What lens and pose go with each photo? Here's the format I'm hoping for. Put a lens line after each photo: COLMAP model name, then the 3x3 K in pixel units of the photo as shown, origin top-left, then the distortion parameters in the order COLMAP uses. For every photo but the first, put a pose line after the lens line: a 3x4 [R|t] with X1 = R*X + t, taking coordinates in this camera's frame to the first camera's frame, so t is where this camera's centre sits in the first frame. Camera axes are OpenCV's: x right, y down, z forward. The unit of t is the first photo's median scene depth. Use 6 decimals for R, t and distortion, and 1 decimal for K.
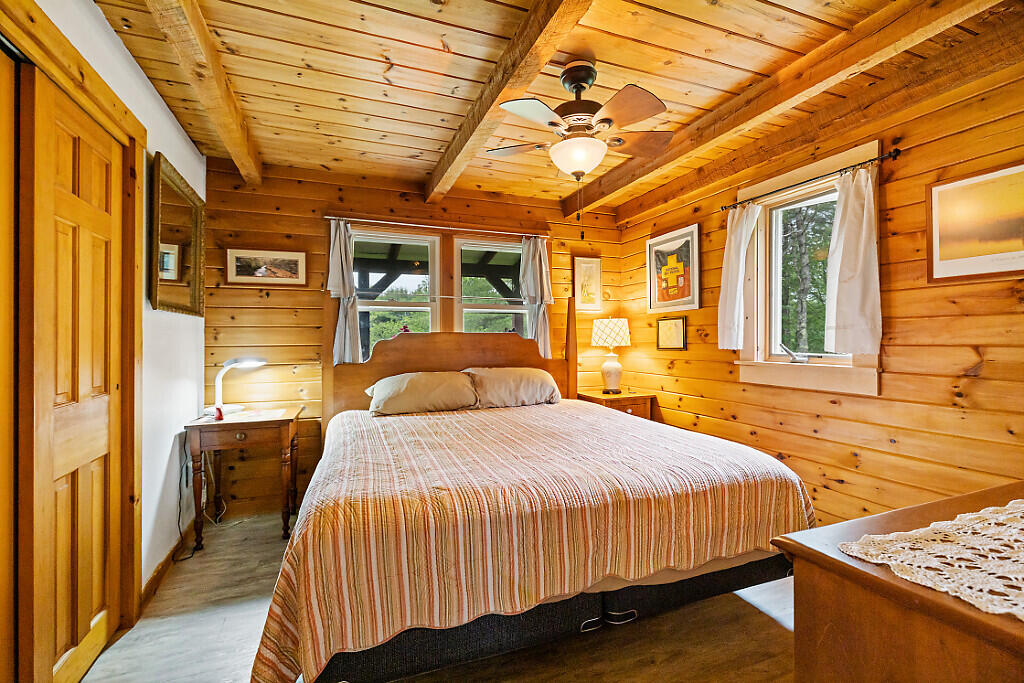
lens RADIAL K [[463.7, 0, 510.6], [0, 463.7, 337.6], [0, 0, 1]] dist [0.001499, -0.001719]
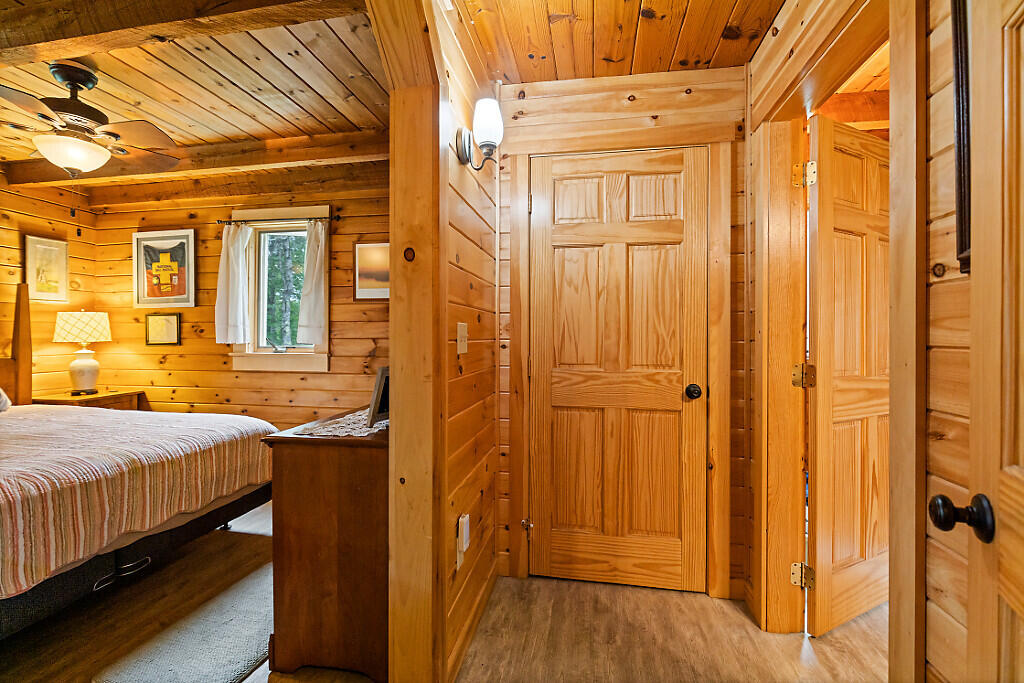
lens RADIAL K [[463.7, 0, 507.7], [0, 463.7, 334.9], [0, 0, 1]] dist [0.001499, -0.001719]
pose [[0.534693, 0.004091, 0.845036, -0.193050], [-0.005368, 0.999985, -0.001444, 0.002948], [-0.845029, -0.003764, 0.534707, -0.332164]]
